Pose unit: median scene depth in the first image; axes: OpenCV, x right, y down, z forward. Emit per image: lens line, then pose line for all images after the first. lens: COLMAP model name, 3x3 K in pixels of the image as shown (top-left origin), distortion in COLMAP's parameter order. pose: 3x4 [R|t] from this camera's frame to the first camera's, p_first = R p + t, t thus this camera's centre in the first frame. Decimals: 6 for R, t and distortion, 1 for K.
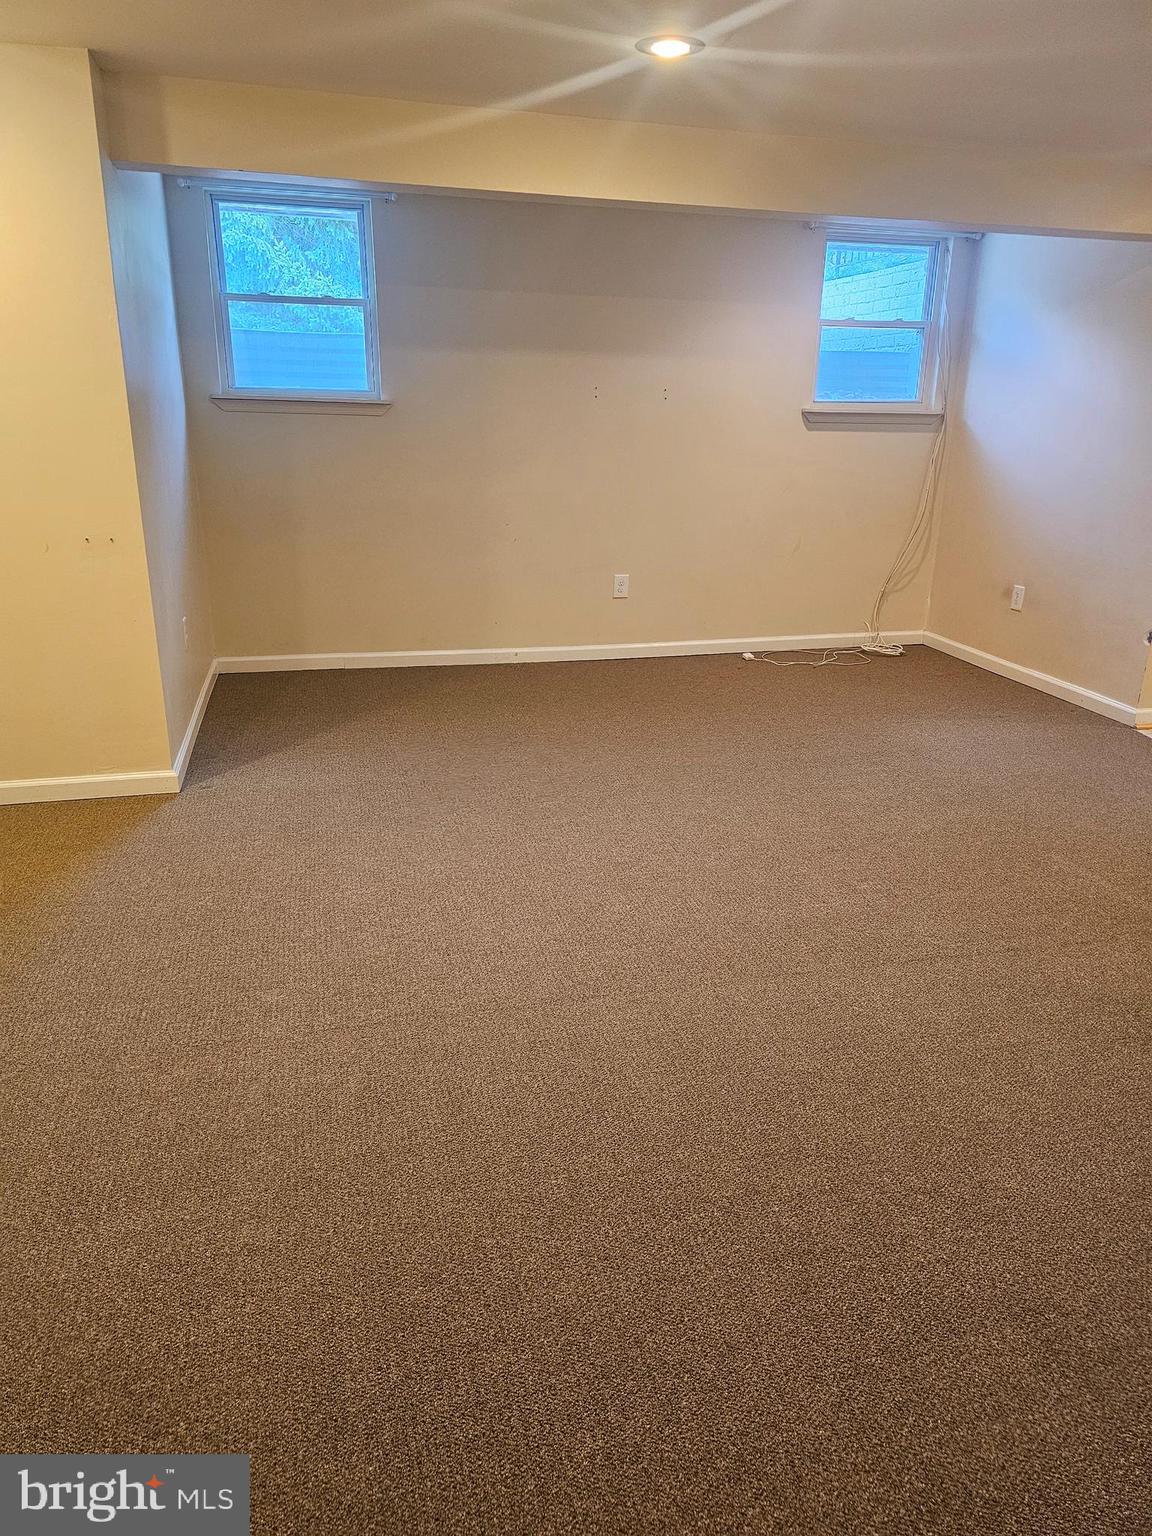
lens RADIAL K [[1036.9, 0, 572.1], [0, 1036.9, 765.0], [0, 0, 1]] dist [0.042841, -0.033245]
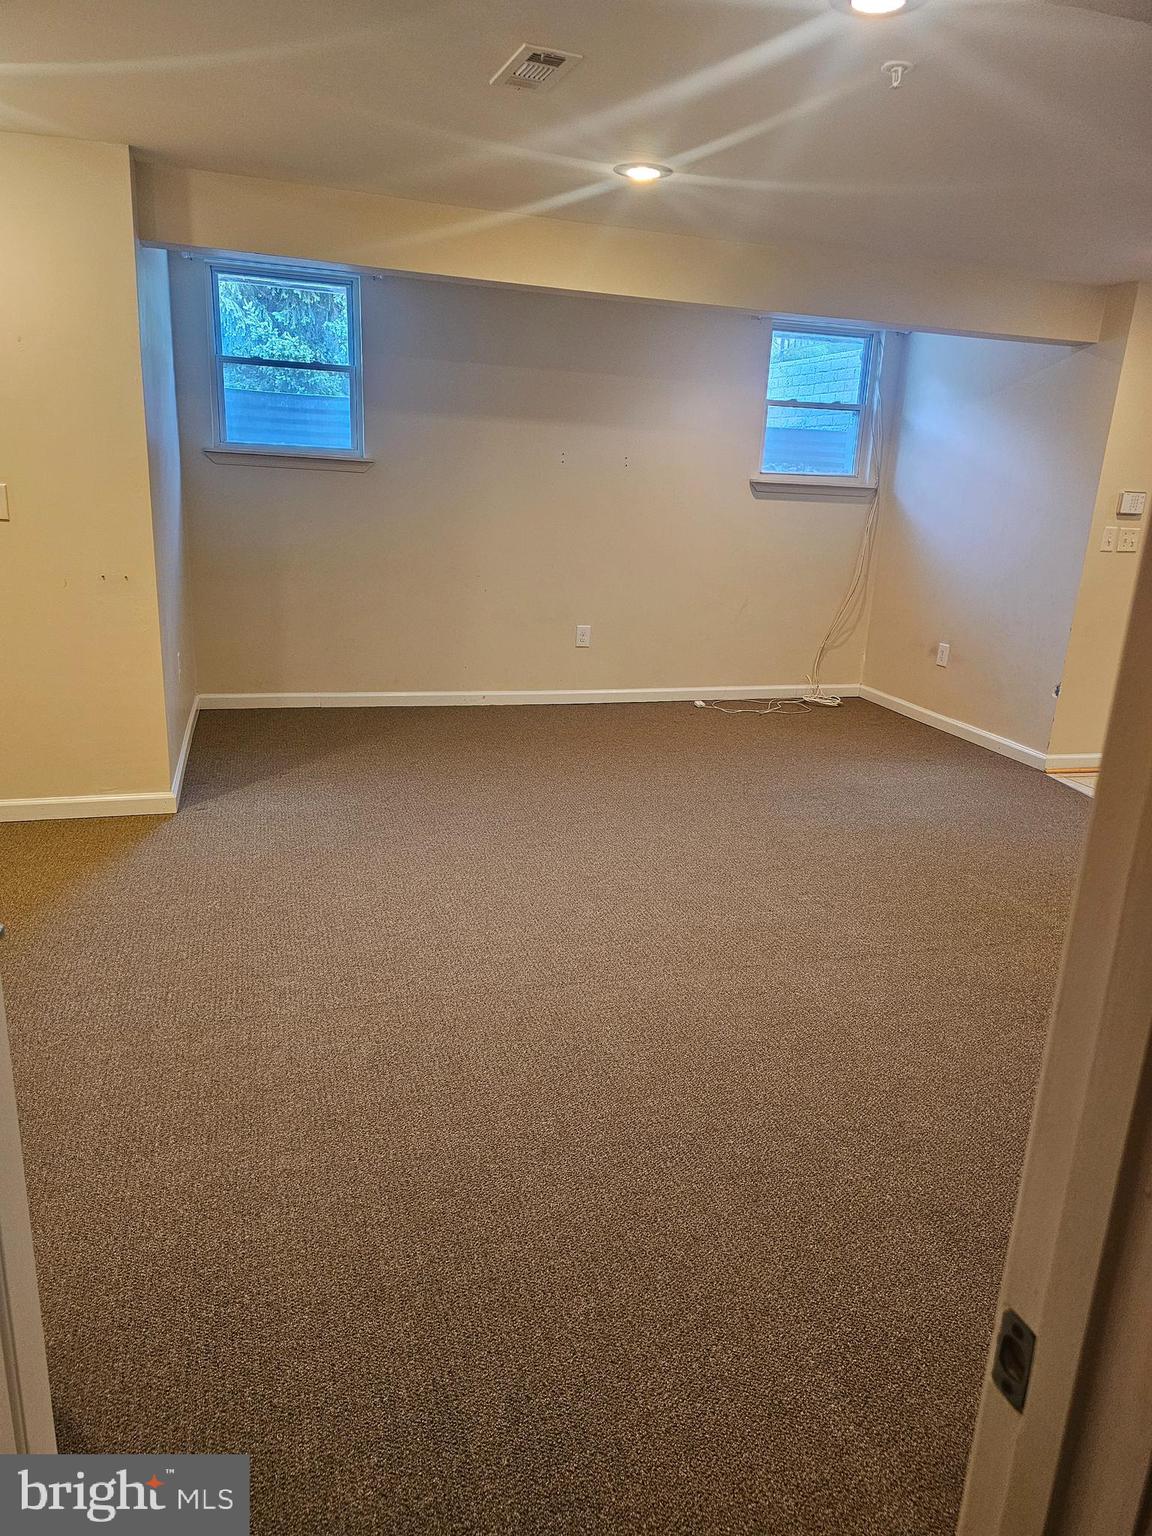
lens RADIAL K [[1036.9, 0, 579.6], [0, 1036.9, 772.8], [0, 0, 1]] dist [0.042841, -0.033245]
pose [[0.998123, 0.015477, 0.059255, -0.036171], [-0.012664, 0.998789, -0.047546, 0.041048], [-0.059920, 0.046707, 0.997110, -0.129098]]
